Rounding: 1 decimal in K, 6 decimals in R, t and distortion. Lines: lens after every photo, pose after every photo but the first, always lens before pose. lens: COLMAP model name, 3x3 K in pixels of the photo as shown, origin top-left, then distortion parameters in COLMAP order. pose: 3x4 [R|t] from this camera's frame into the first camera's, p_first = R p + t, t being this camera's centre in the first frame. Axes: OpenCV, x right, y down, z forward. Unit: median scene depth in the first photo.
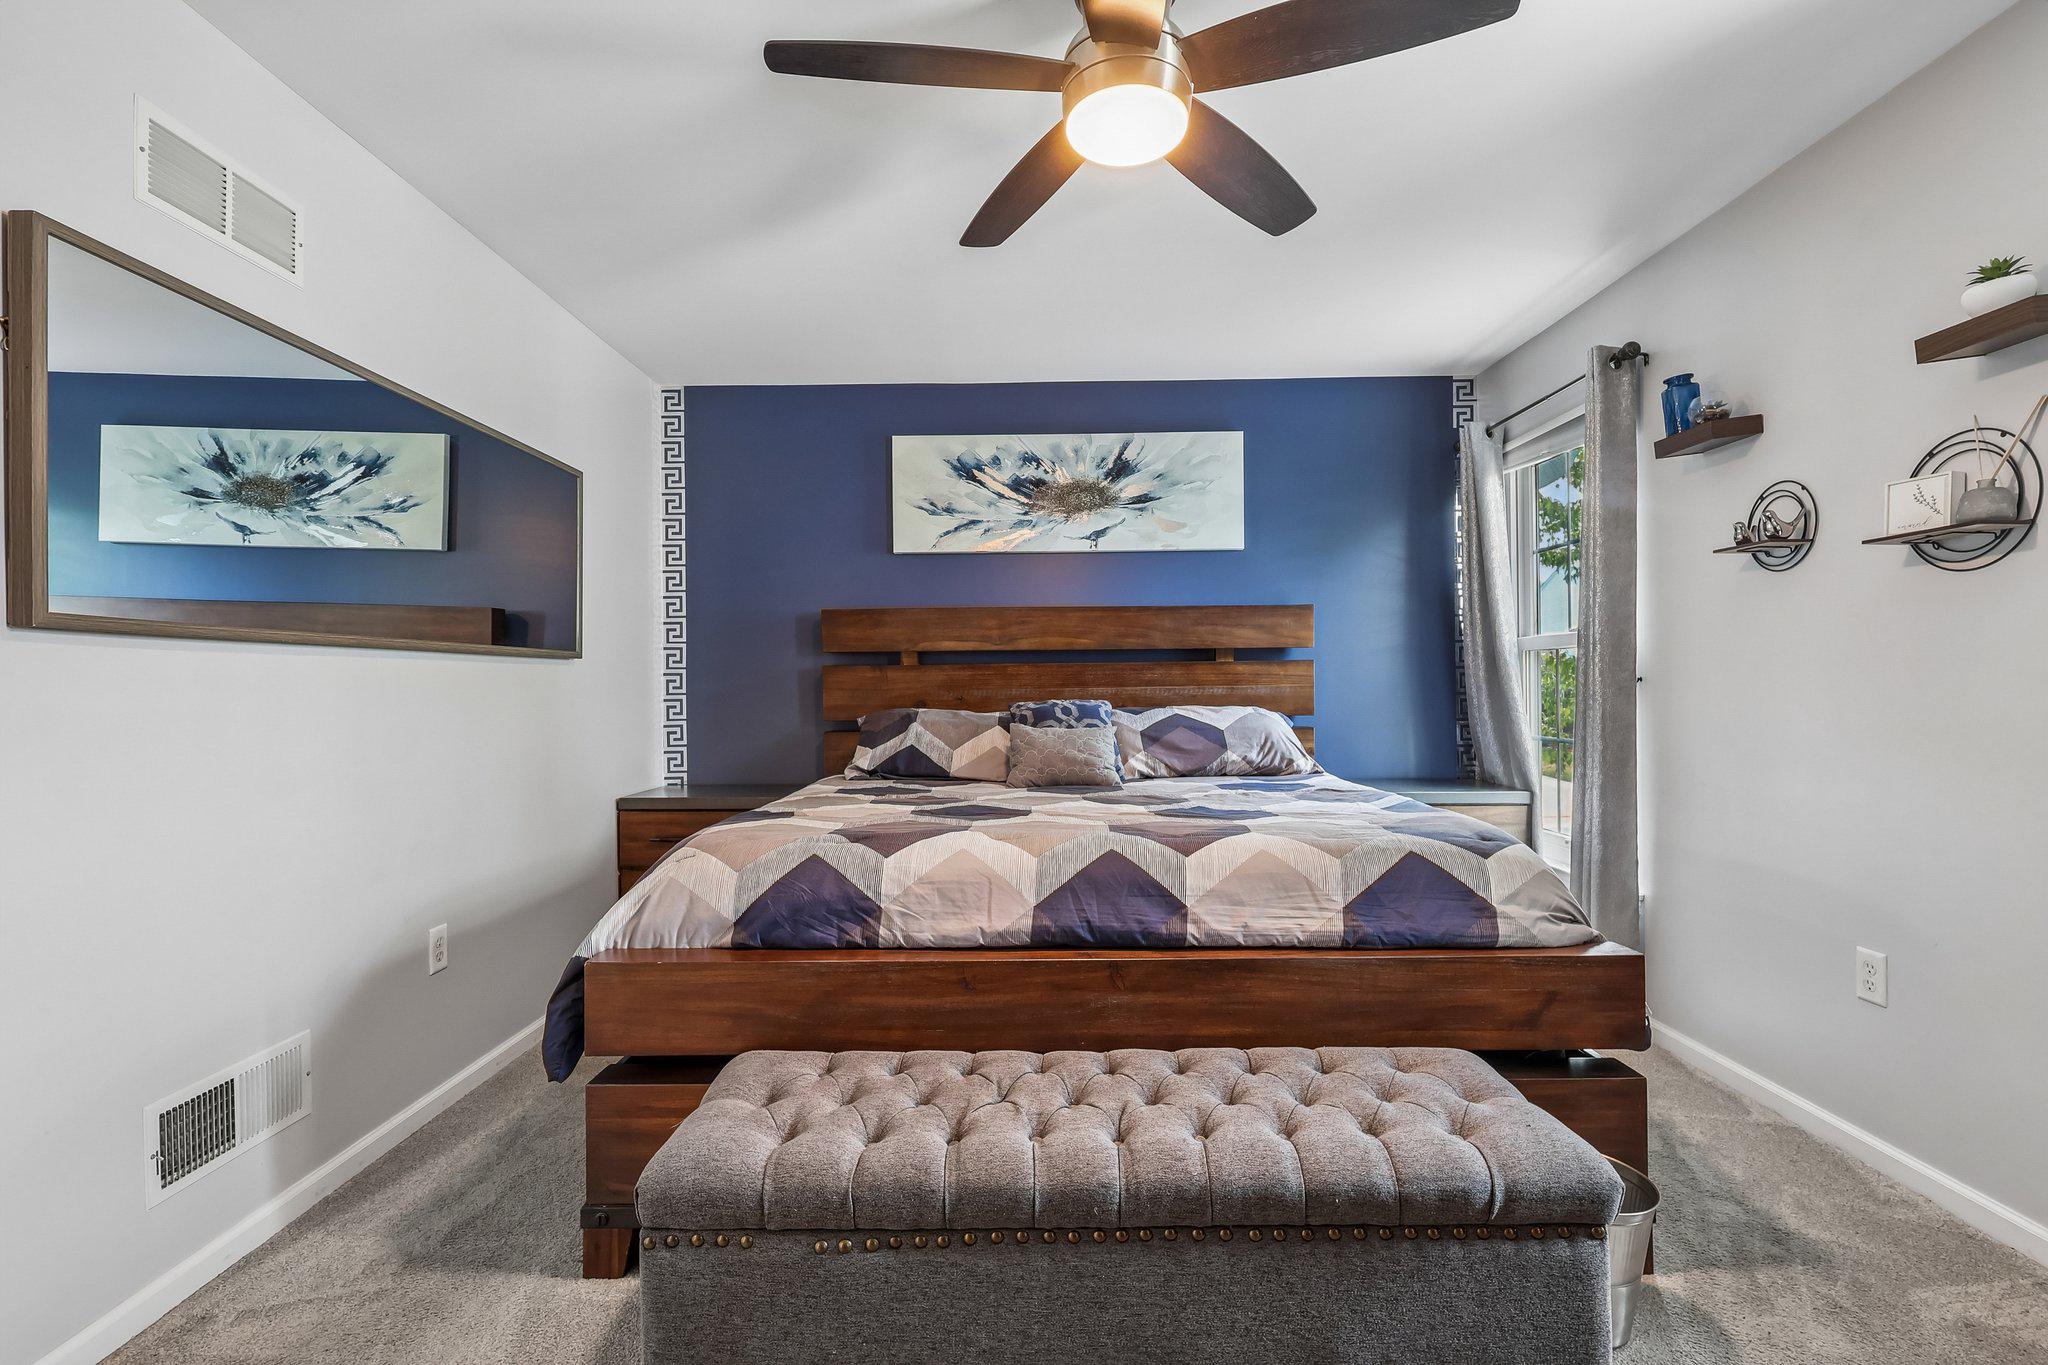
lens RADIAL K [[951.2, 0, 1028.3], [0, 951.2, 689.5], [0, 0, 1]] dist [-0.002352, 0.002083]
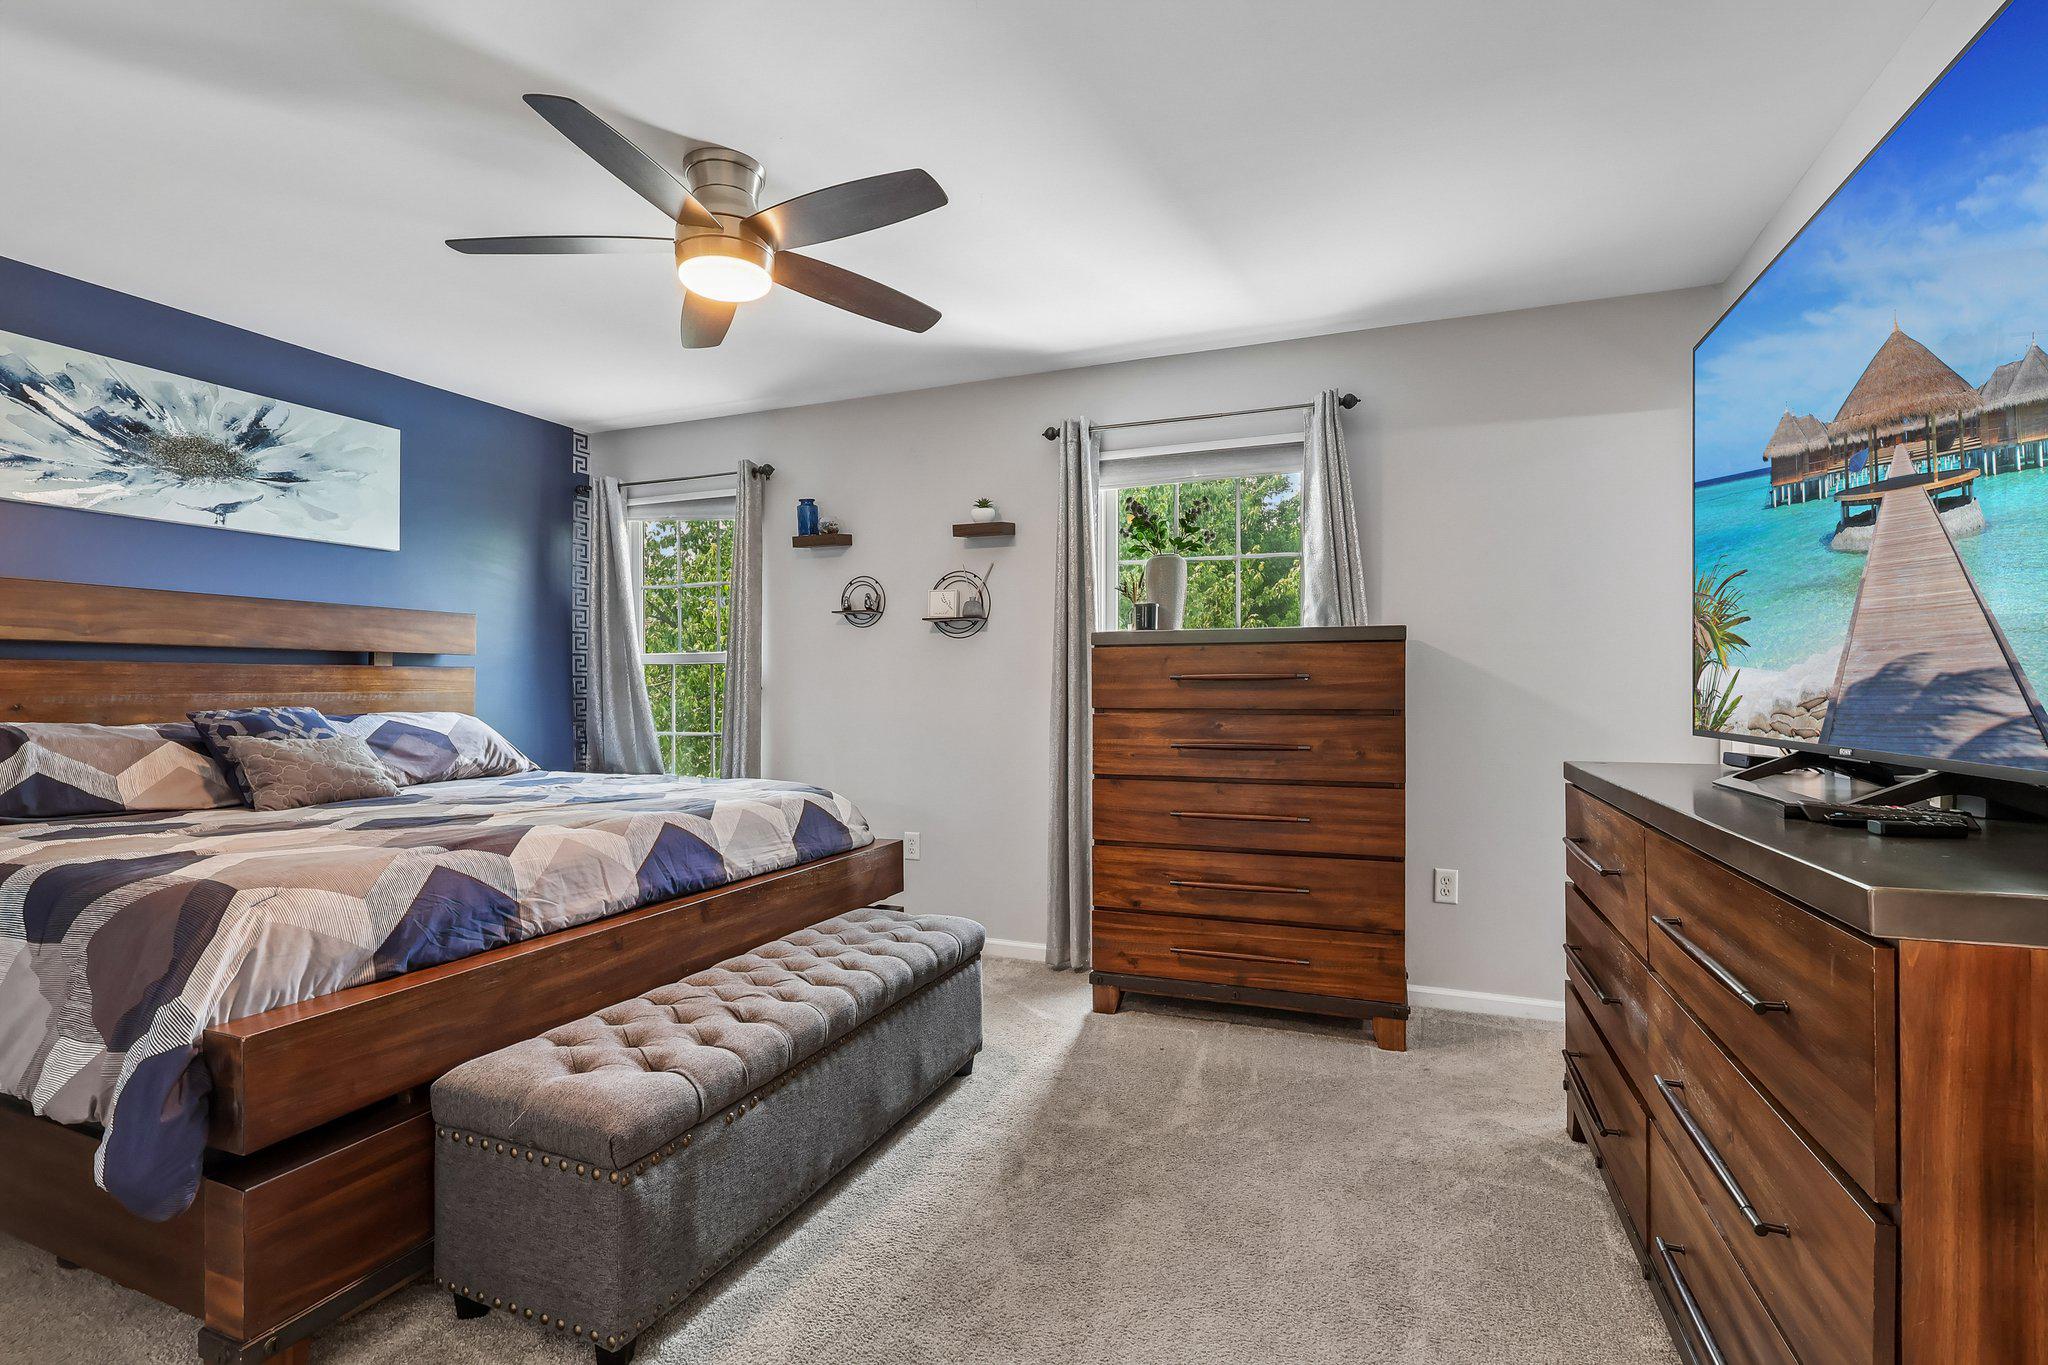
lens RADIAL K [[951.2, 0, 1027.9], [0, 951.2, 686.6], [0, 0, 1]] dist [-0.002352, 0.002083]
pose [[0.373584, 0.010278, 0.927539, -0.501235], [-0.000190, 0.999939, -0.011004, 0.001772], [-0.927596, 0.003935, 0.373563, 0.048760]]
